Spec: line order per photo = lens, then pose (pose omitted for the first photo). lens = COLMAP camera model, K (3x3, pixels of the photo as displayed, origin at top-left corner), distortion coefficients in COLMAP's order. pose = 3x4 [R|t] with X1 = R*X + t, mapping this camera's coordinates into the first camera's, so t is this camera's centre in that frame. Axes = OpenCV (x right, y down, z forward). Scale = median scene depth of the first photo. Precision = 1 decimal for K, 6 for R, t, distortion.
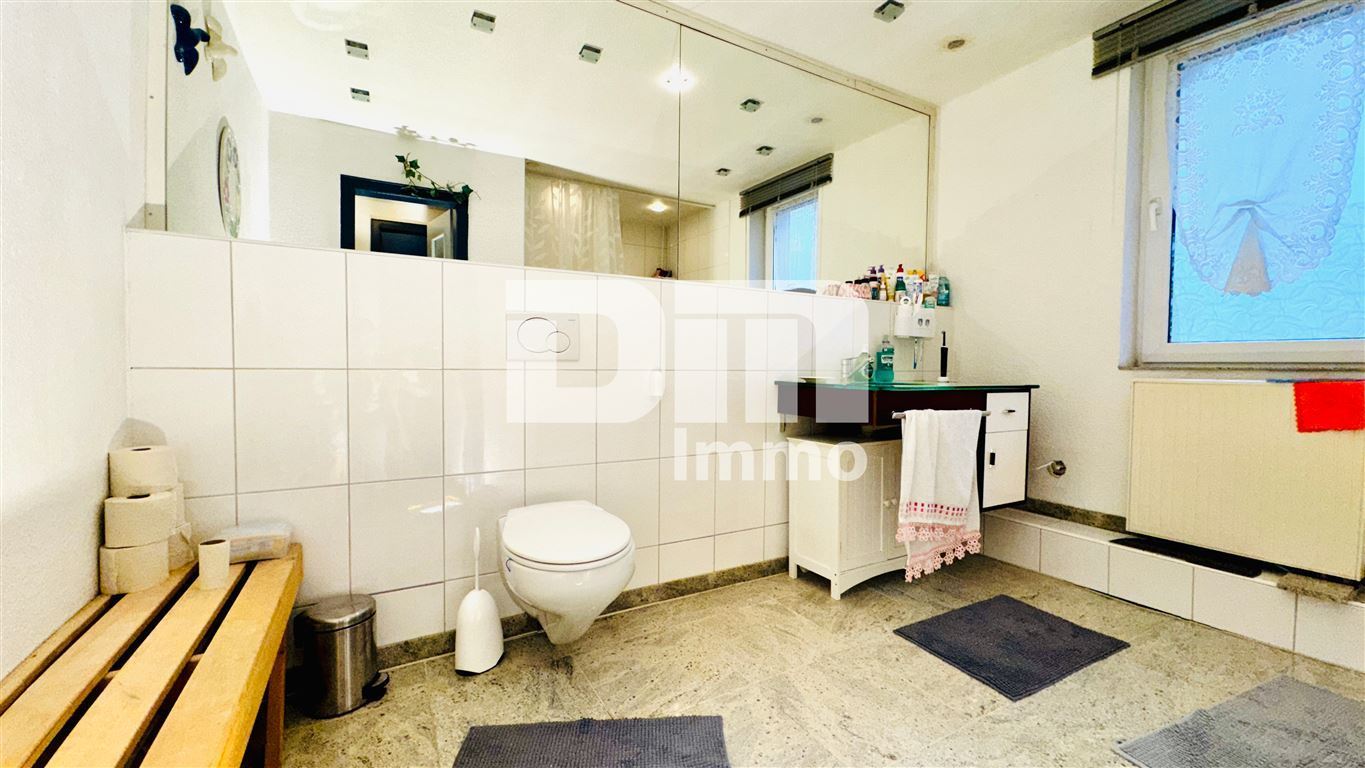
lens RADIAL K [[539.0, 0, 685.0], [0, 539.0, 382.4], [0, 0, 1]] dist [-0.000321, -0.001413]
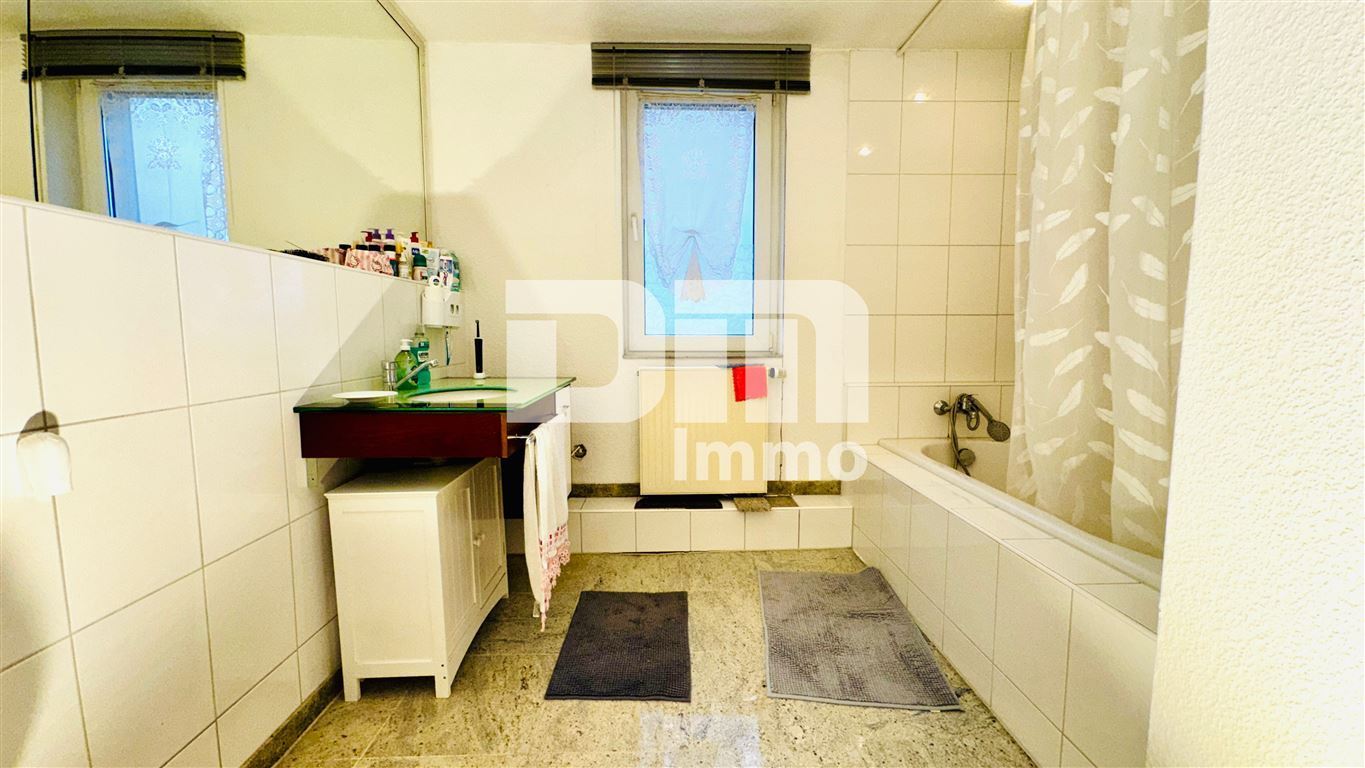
lens RADIAL K [[539.0, 0, 685.3], [0, 539.0, 382.3], [0, 0, 1]] dist [-0.000321, -0.001413]
pose [[0.458757, -0.089024, 0.884091, -0.165716], [0.030161, 0.995955, 0.084638, -0.069501], [-0.888050, -0.012163, 0.459586, 0.356314]]
